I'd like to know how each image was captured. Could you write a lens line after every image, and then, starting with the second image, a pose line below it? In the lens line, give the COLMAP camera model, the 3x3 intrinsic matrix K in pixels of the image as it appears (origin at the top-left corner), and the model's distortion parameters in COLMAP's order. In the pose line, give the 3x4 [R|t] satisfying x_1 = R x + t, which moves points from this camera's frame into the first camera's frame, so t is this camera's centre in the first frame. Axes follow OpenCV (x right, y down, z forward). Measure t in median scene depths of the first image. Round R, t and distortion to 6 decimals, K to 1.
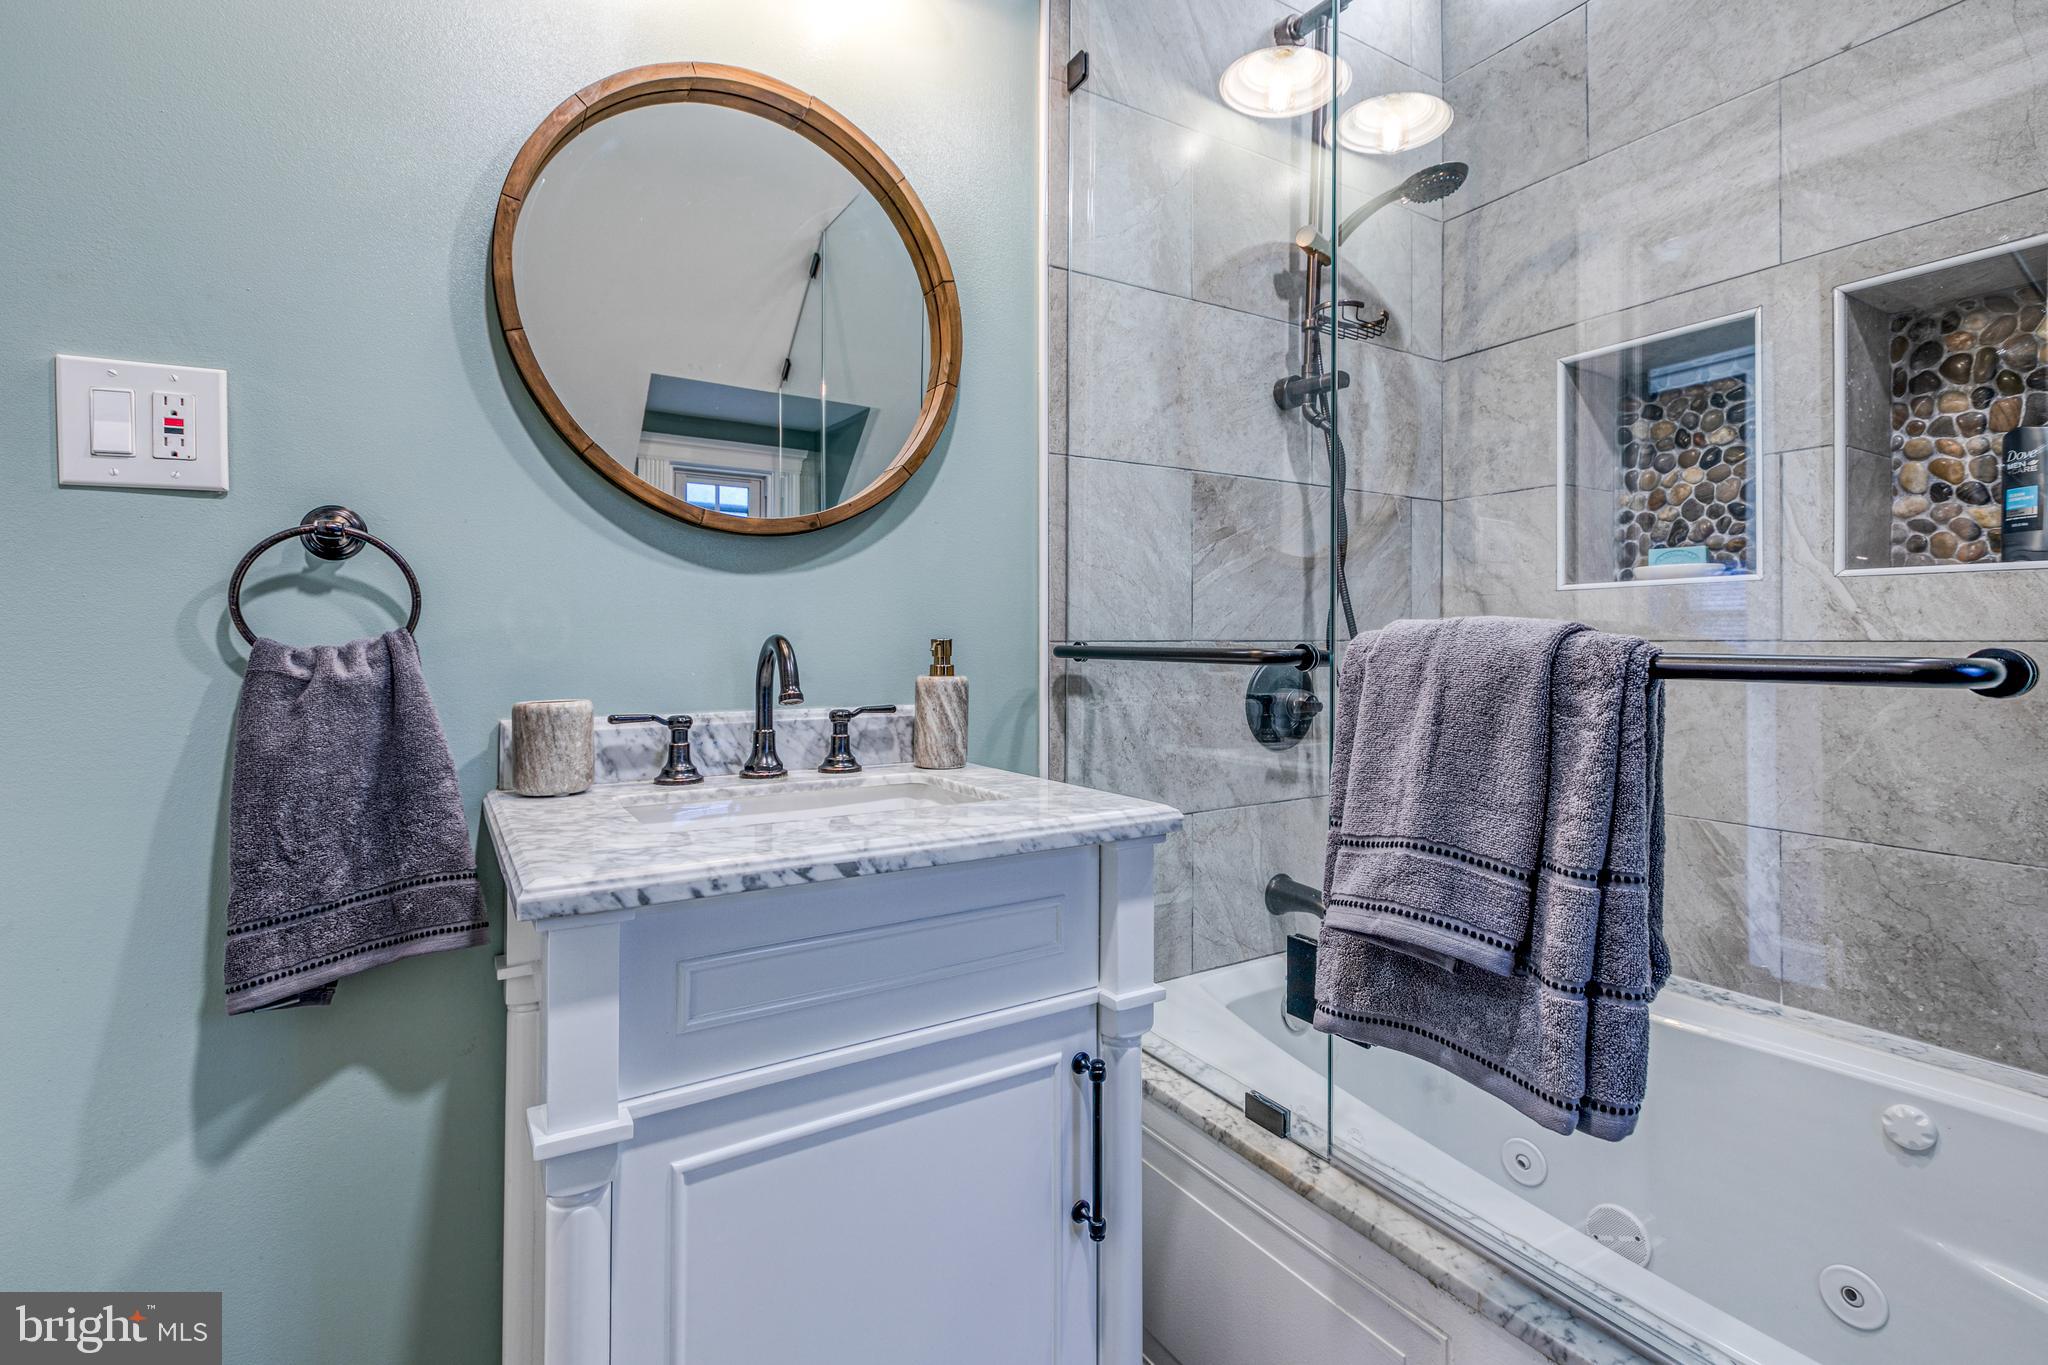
lens RADIAL K [[931.7, 0, 1003.2], [0, 931.7, 639.9], [0, 0, 1]] dist [-0.002131, 0.000008]
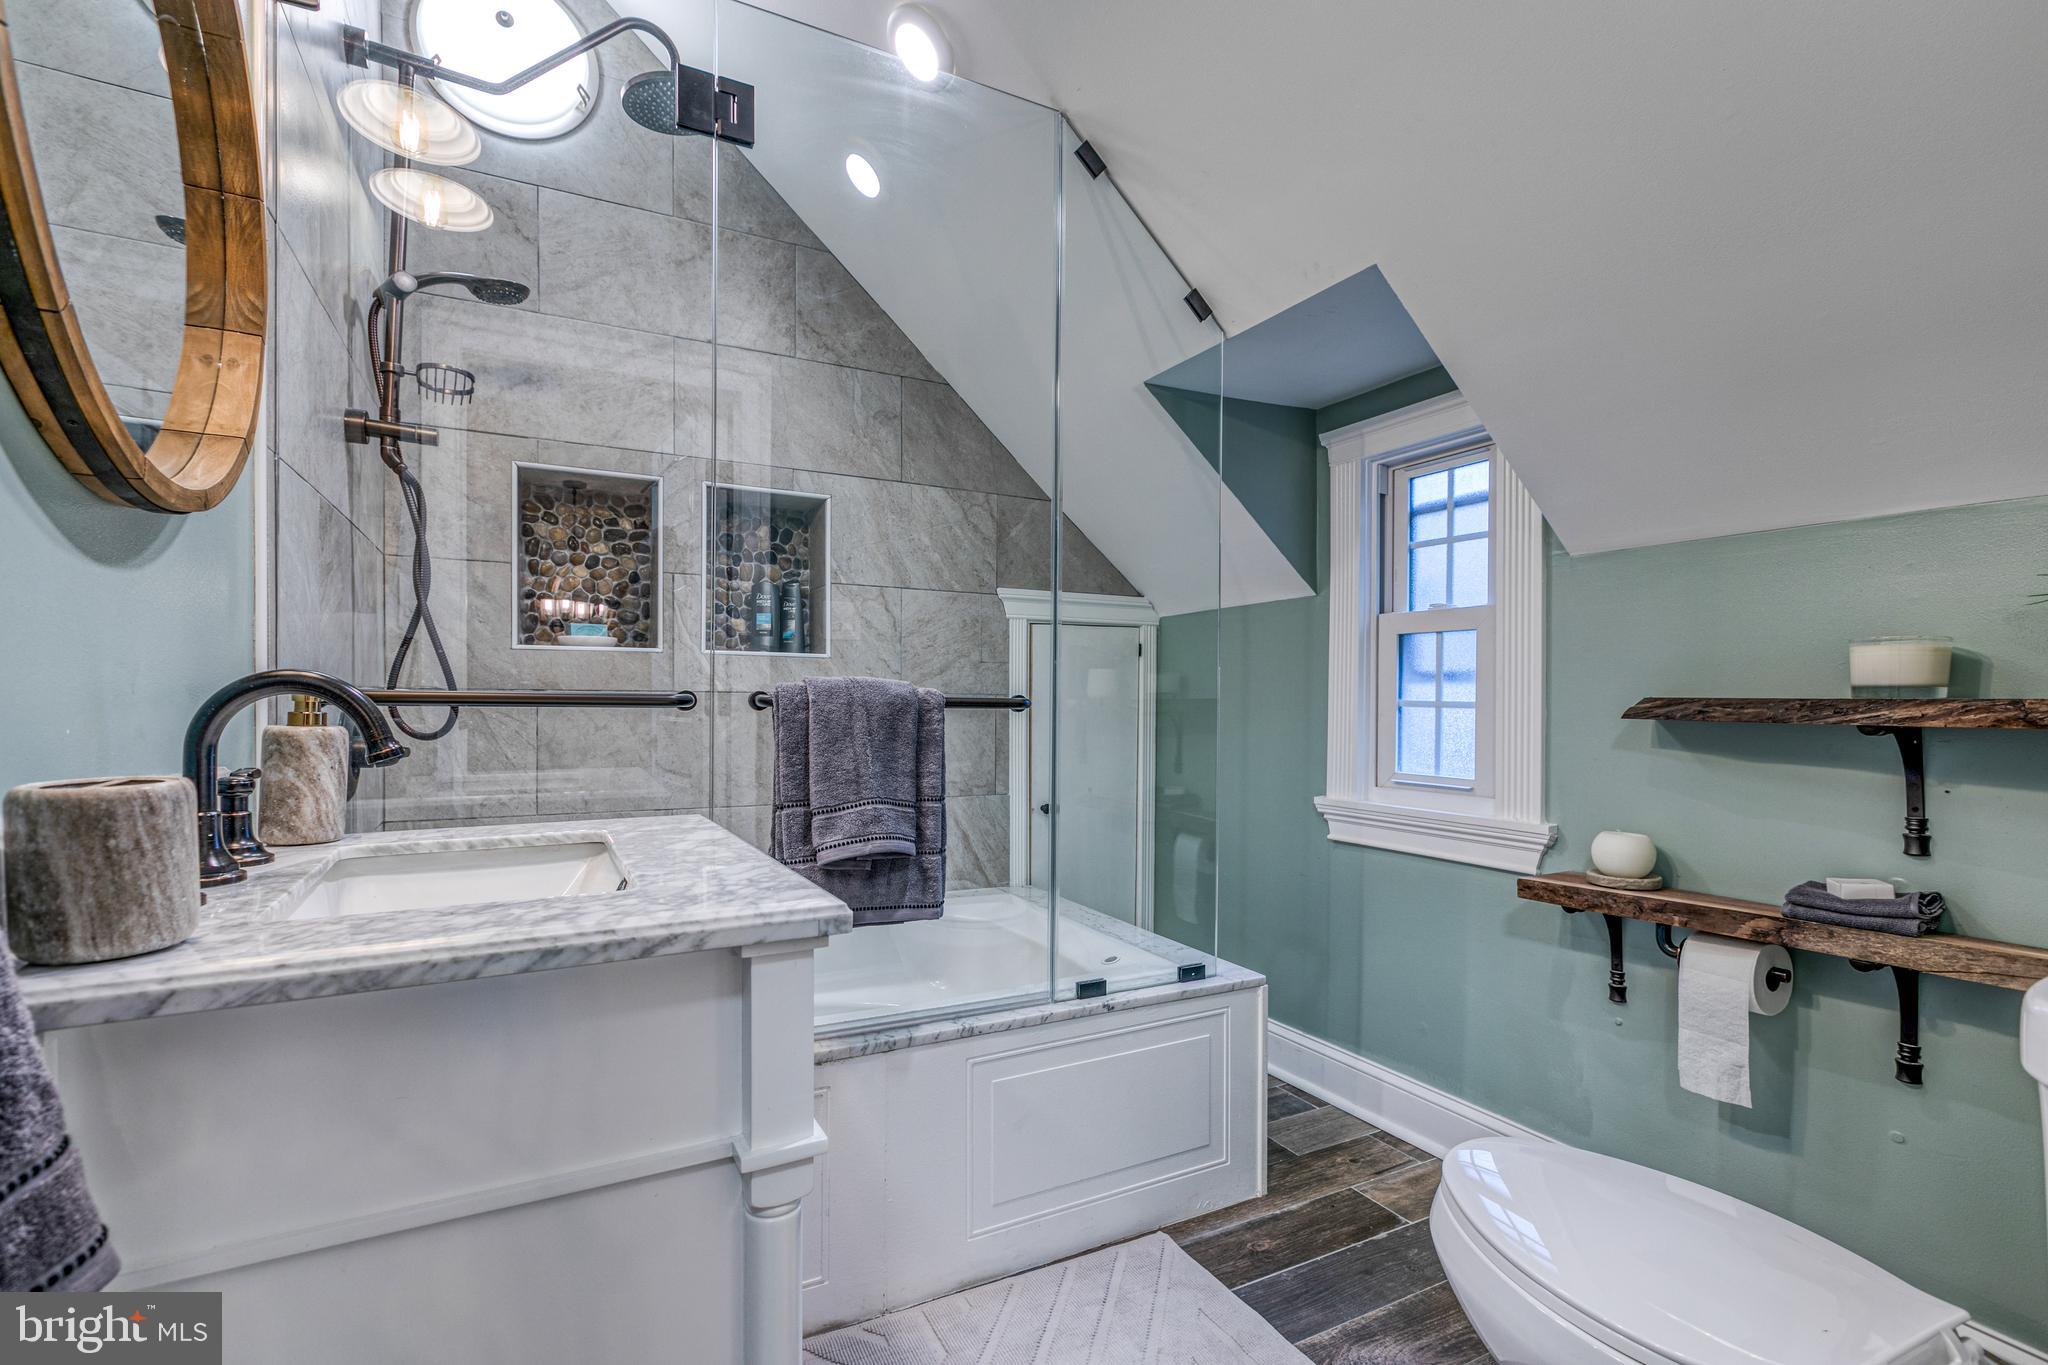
lens RADIAL K [[931.7, 0, 1018.4], [0, 931.7, 701.0], [0, 0, 1]] dist [-0.002131, 0.000008]
pose [[0.047566, 0.001173, 0.998867, -0.624756], [-0.010639, 0.999943, -0.000667, 0.009445], [-0.998811, -0.010595, 0.047576, 0.284942]]
